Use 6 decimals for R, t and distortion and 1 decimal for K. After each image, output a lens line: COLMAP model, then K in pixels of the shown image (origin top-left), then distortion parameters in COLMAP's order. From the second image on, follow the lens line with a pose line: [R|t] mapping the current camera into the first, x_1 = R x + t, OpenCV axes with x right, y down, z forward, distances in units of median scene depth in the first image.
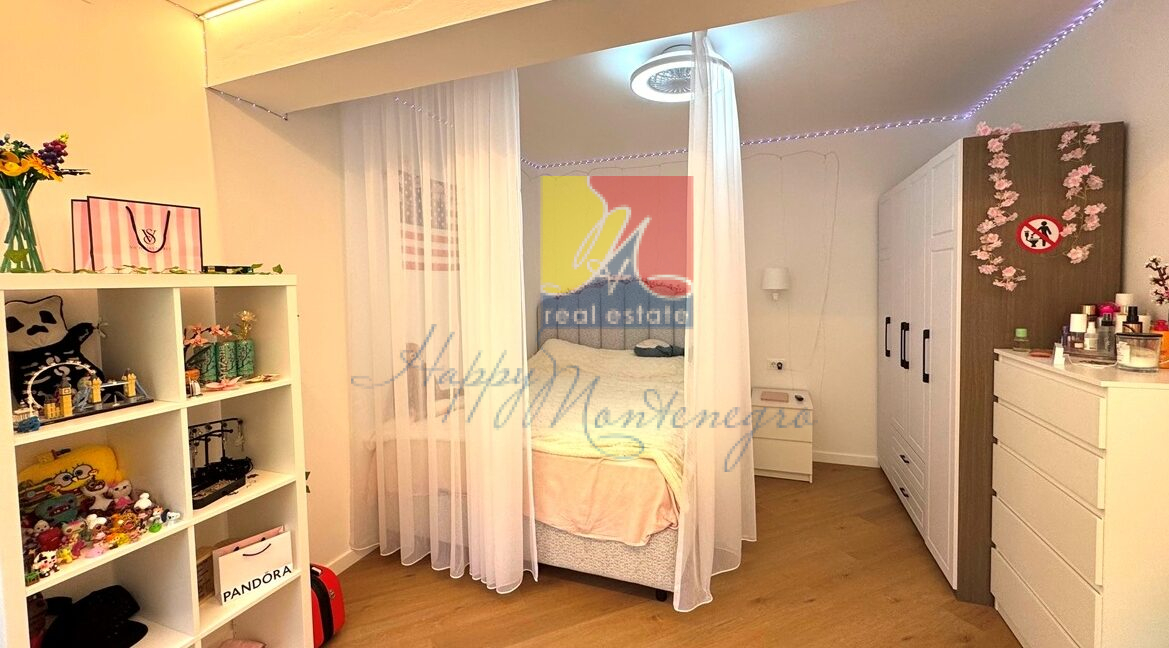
lens RADIAL K [[482.6, 0, 586.4], [0, 482.6, 305.7], [0, 0, 1]] dist [-0.000738, -0.000331]
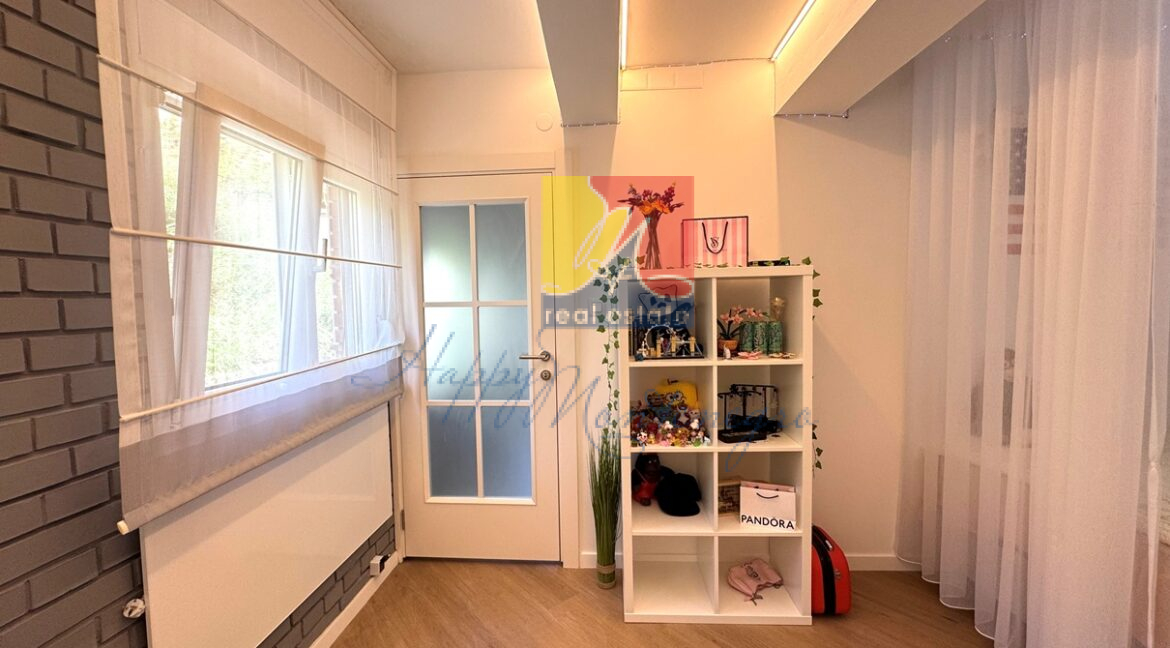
lens RADIAL K [[483.0, 0, 586.8], [0, 483.0, 322.9], [0, 0, 1]] dist [-0.000738, -0.000331]
pose [[0.303788, 0.067162, -0.950369, 0.314604], [-0.028628, 0.997705, 0.061356, 0.014500], [0.952309, 0.008568, 0.305014, 0.201789]]
